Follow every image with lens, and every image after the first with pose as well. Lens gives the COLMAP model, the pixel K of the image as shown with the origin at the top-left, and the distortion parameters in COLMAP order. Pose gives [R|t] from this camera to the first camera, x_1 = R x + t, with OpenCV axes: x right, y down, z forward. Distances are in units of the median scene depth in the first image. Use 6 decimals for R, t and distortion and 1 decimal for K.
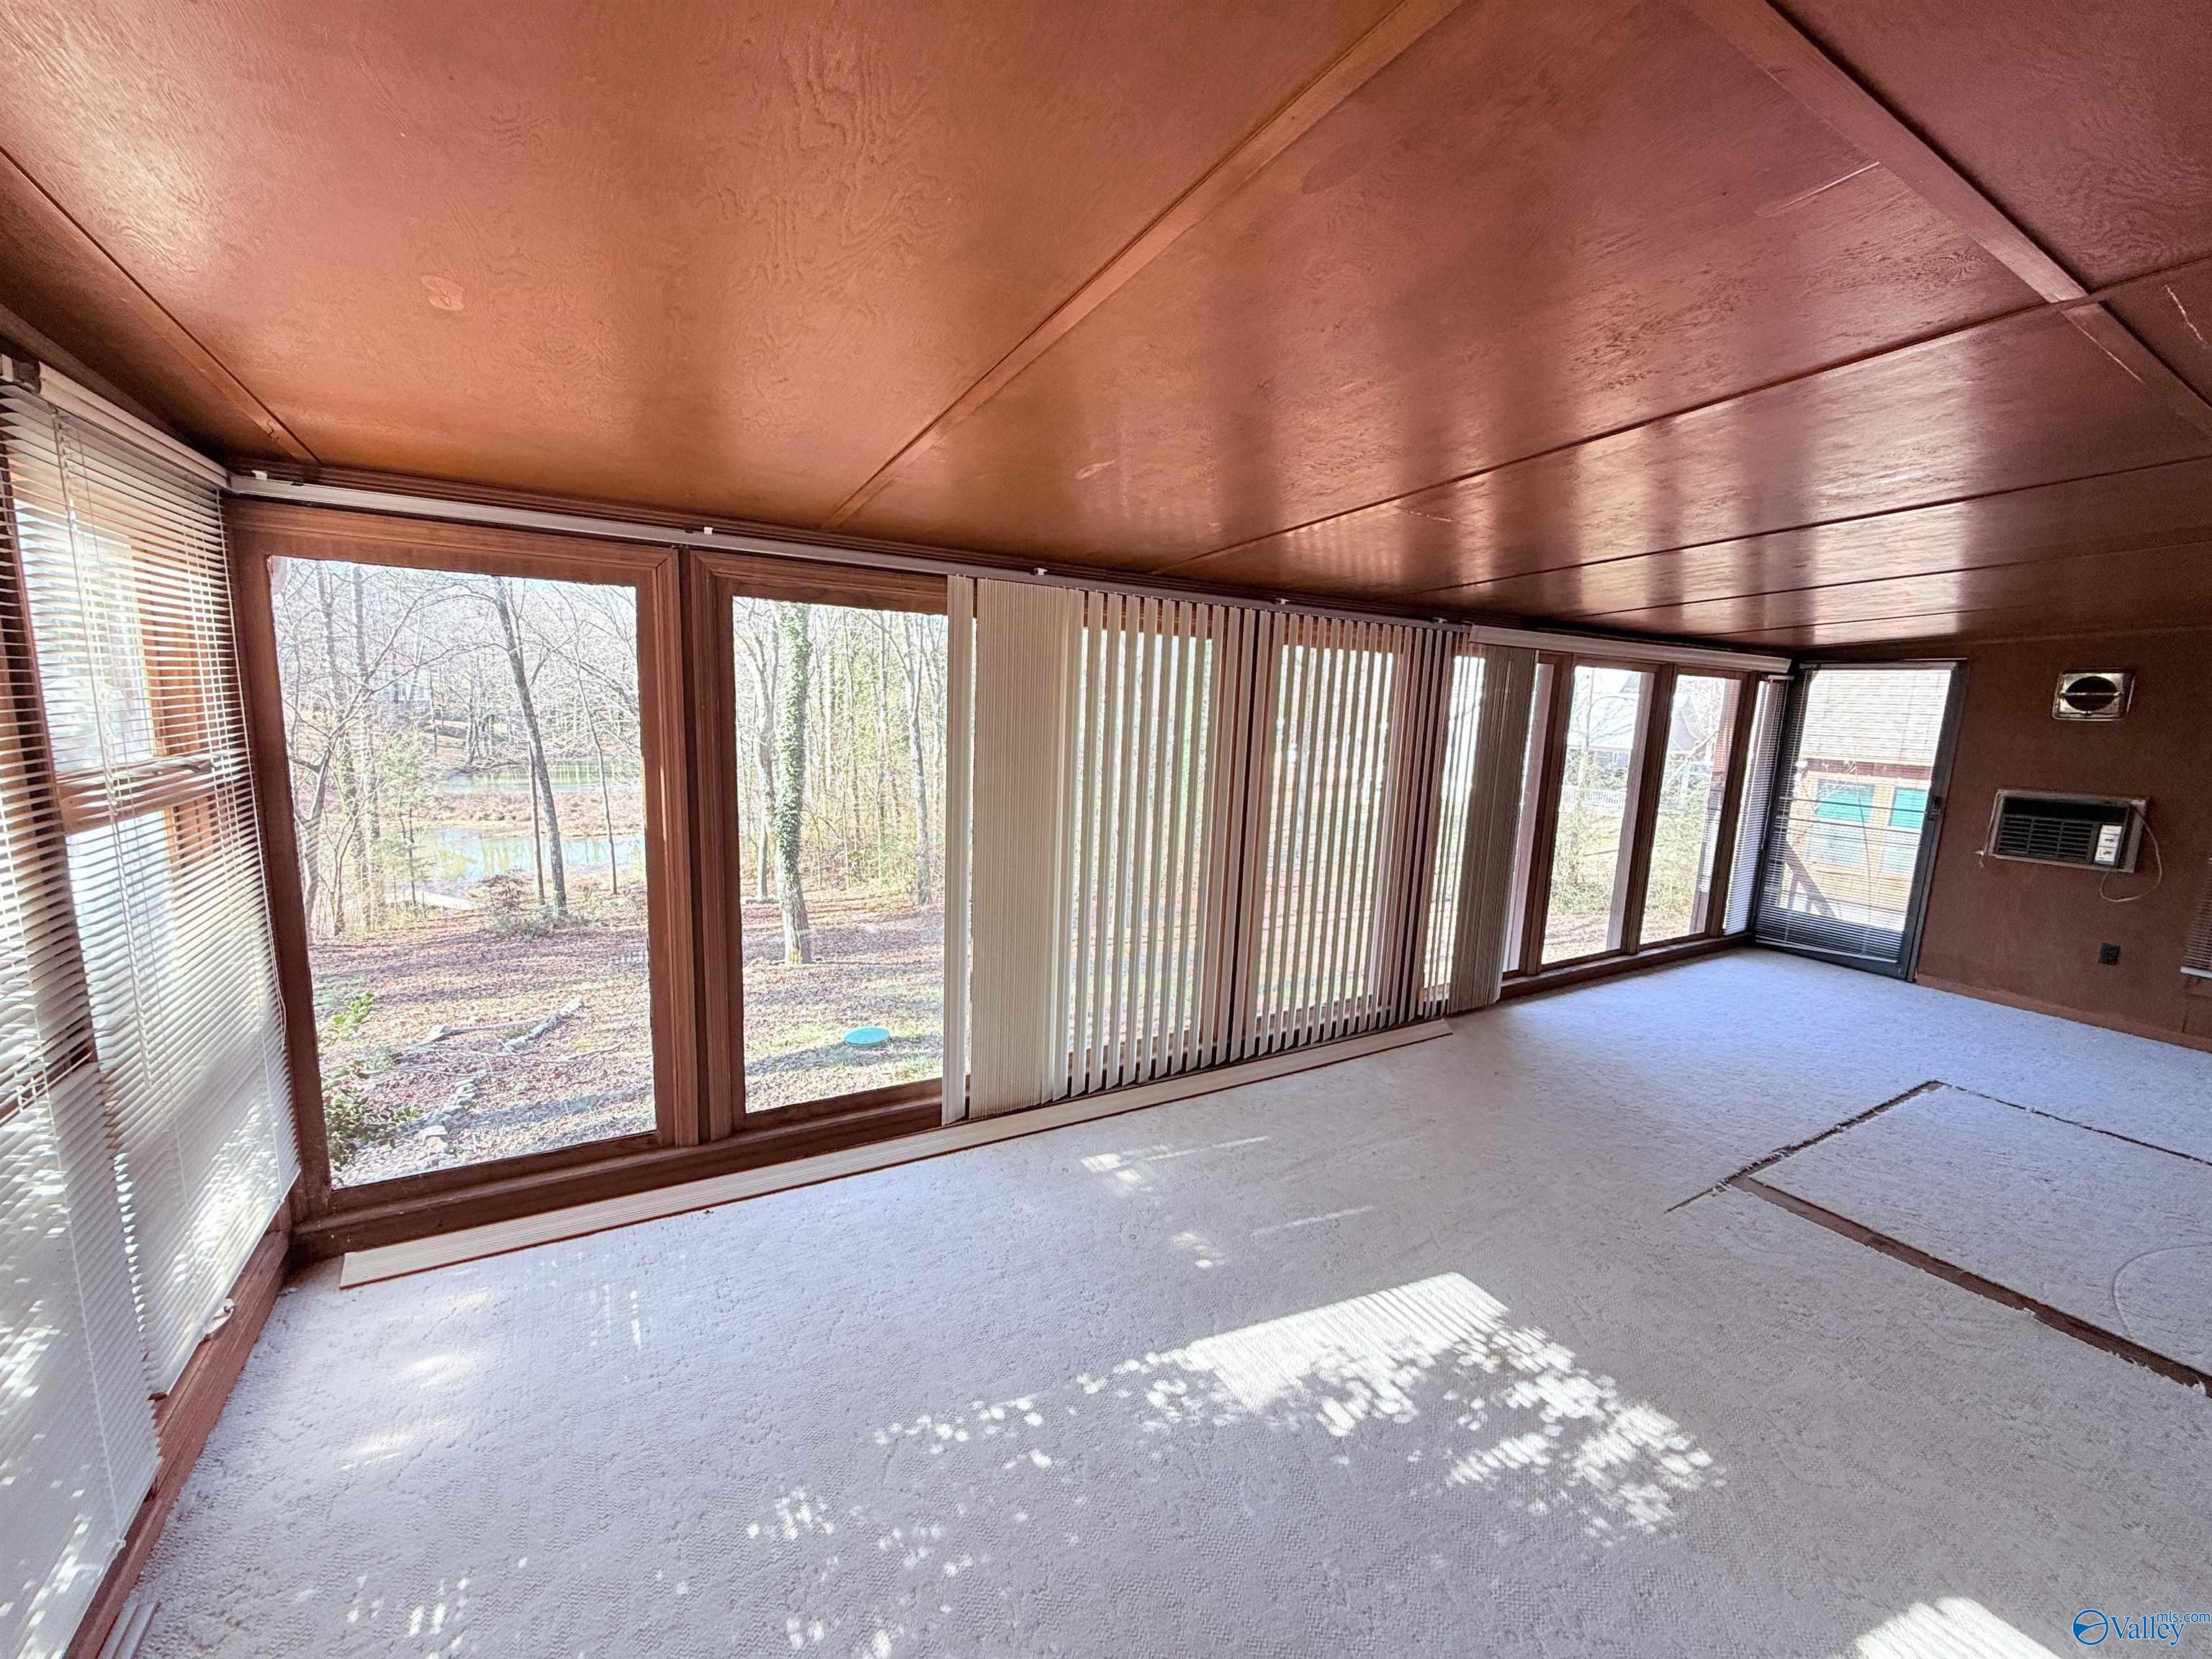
lens RADIAL K [[878.3, 0, 1099.0], [0, 878.3, 827.5], [0, 0, 1]] dist [0.000278, -0.000025]
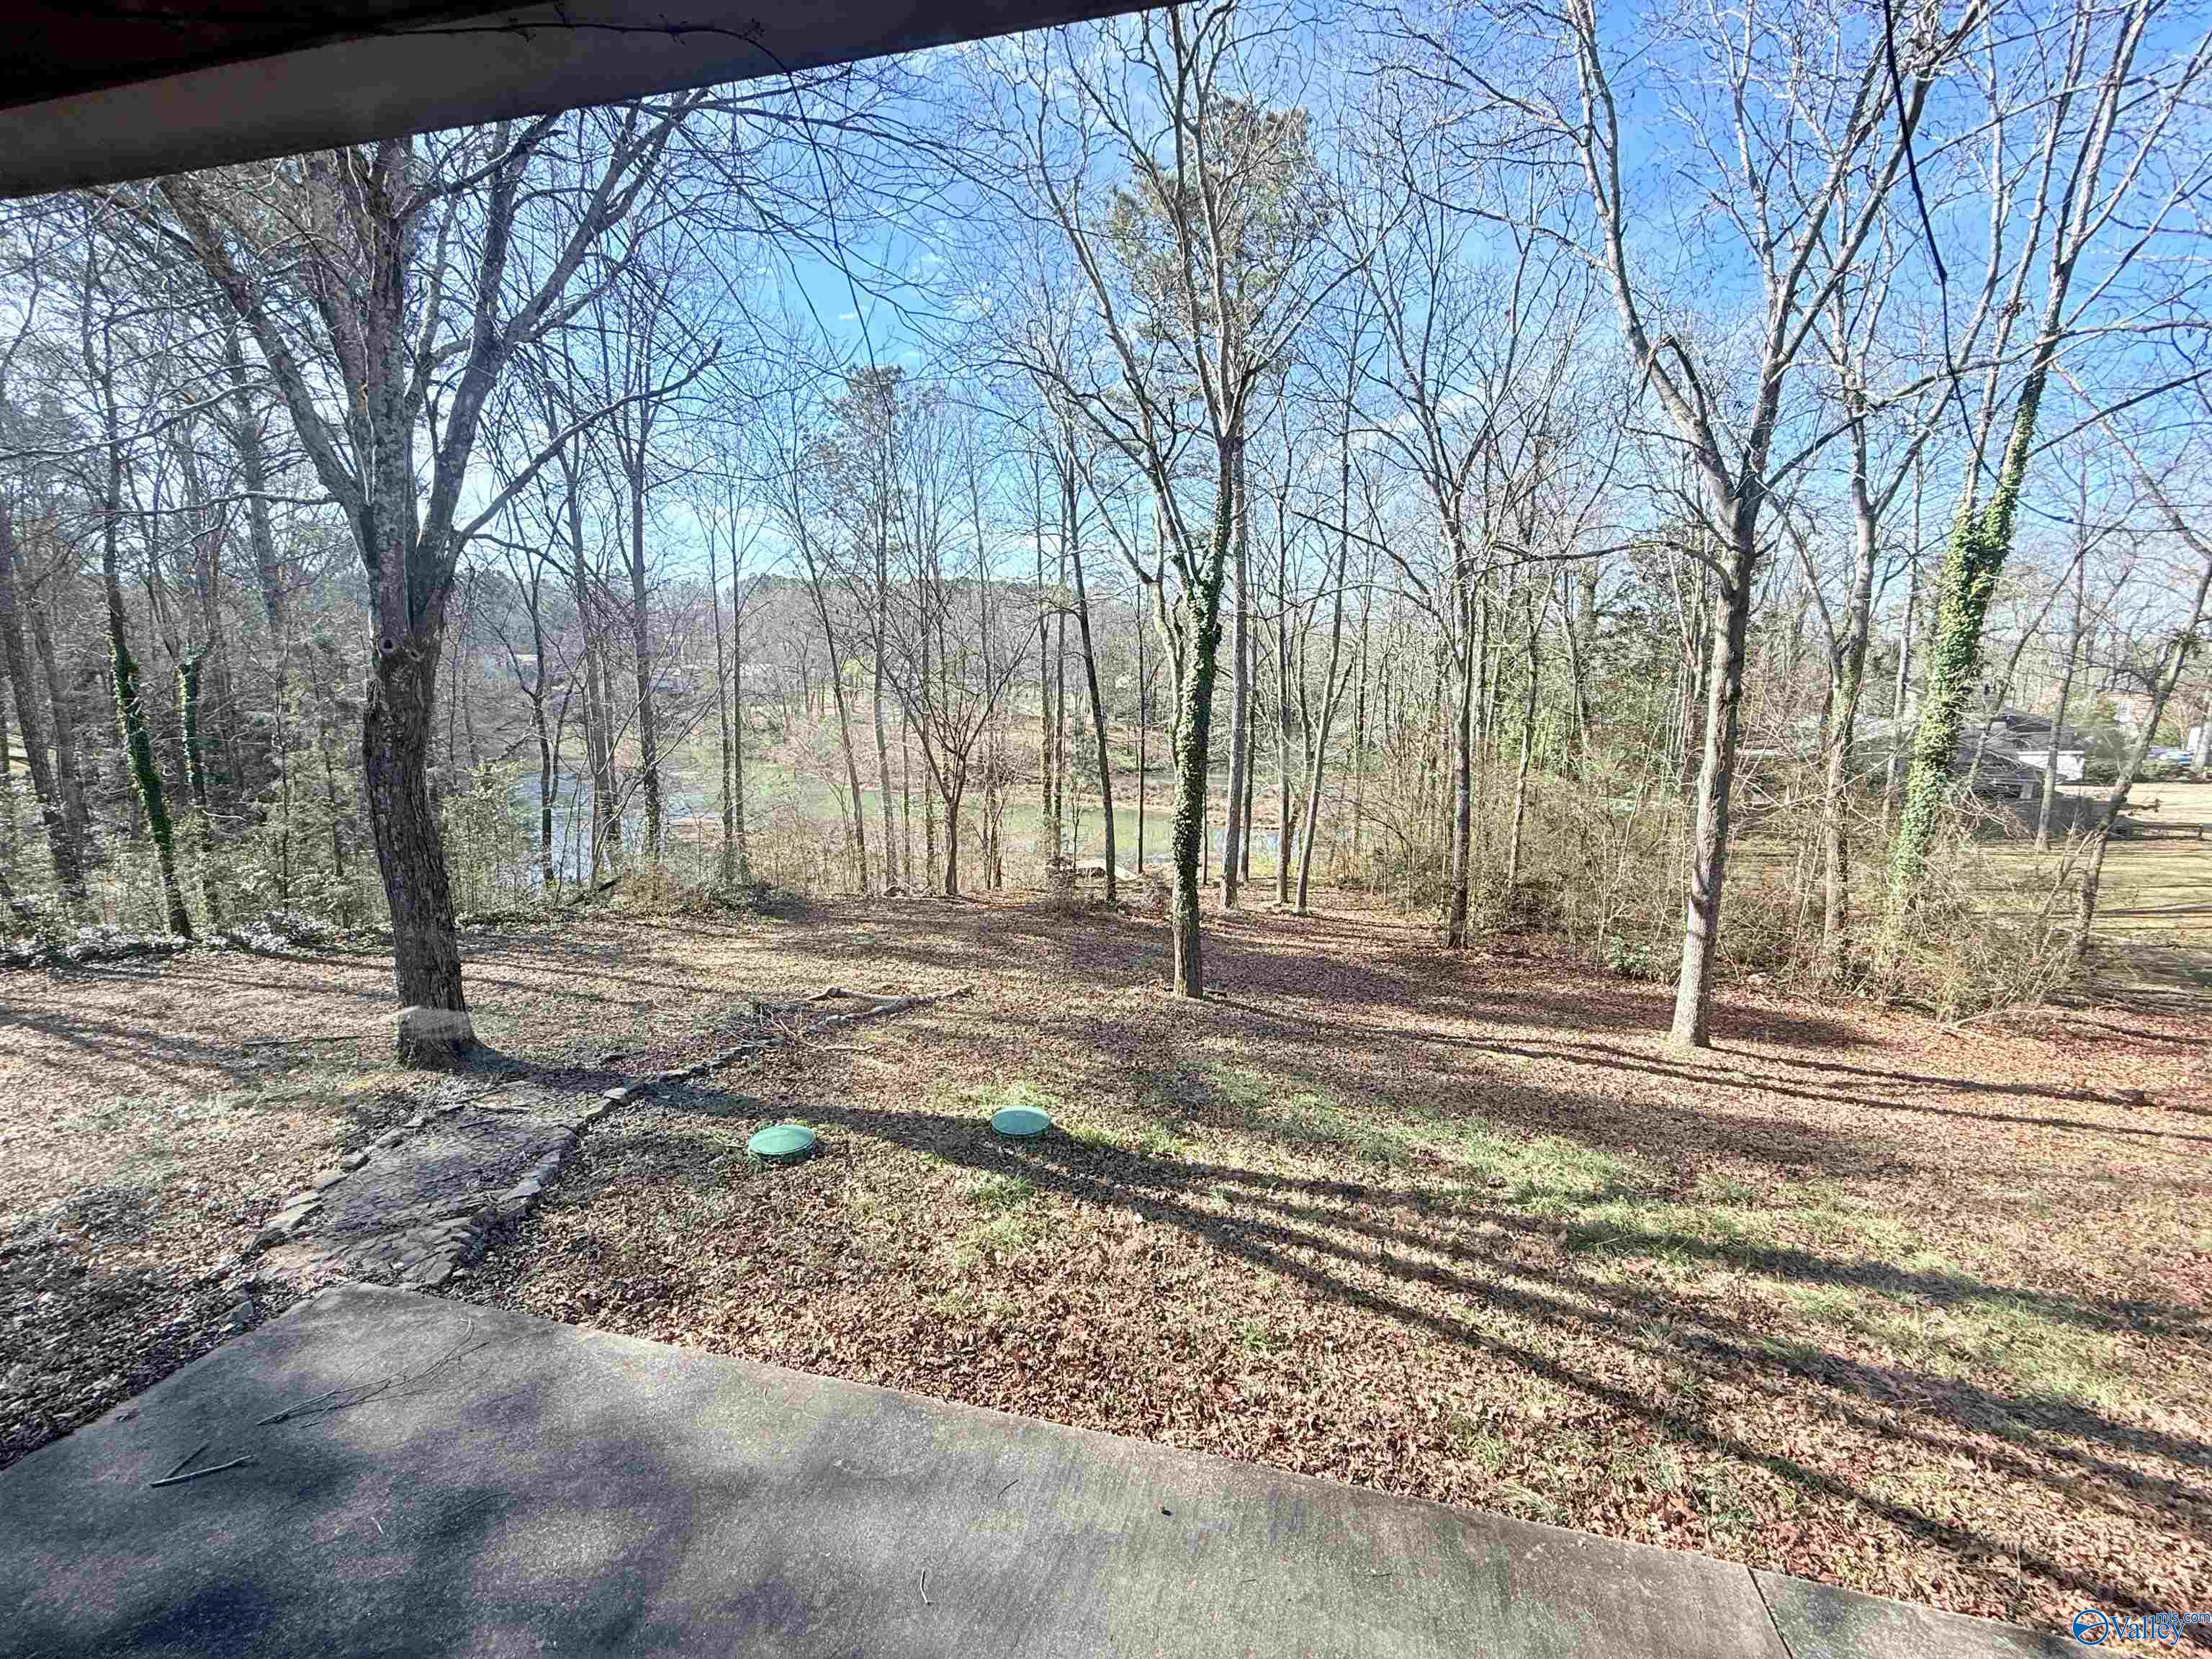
lens RADIAL K [[878.3, 0, 1099.0], [0, 878.3, 827.5], [0, 0, 1]] dist [0.000278, -0.000025]
pose [[0.721416, 0.085073, -0.687256, 0.226313], [-0.088767, 0.995599, 0.030062, -0.036348], [0.686789, 0.039318, 0.725793, 0.374556]]
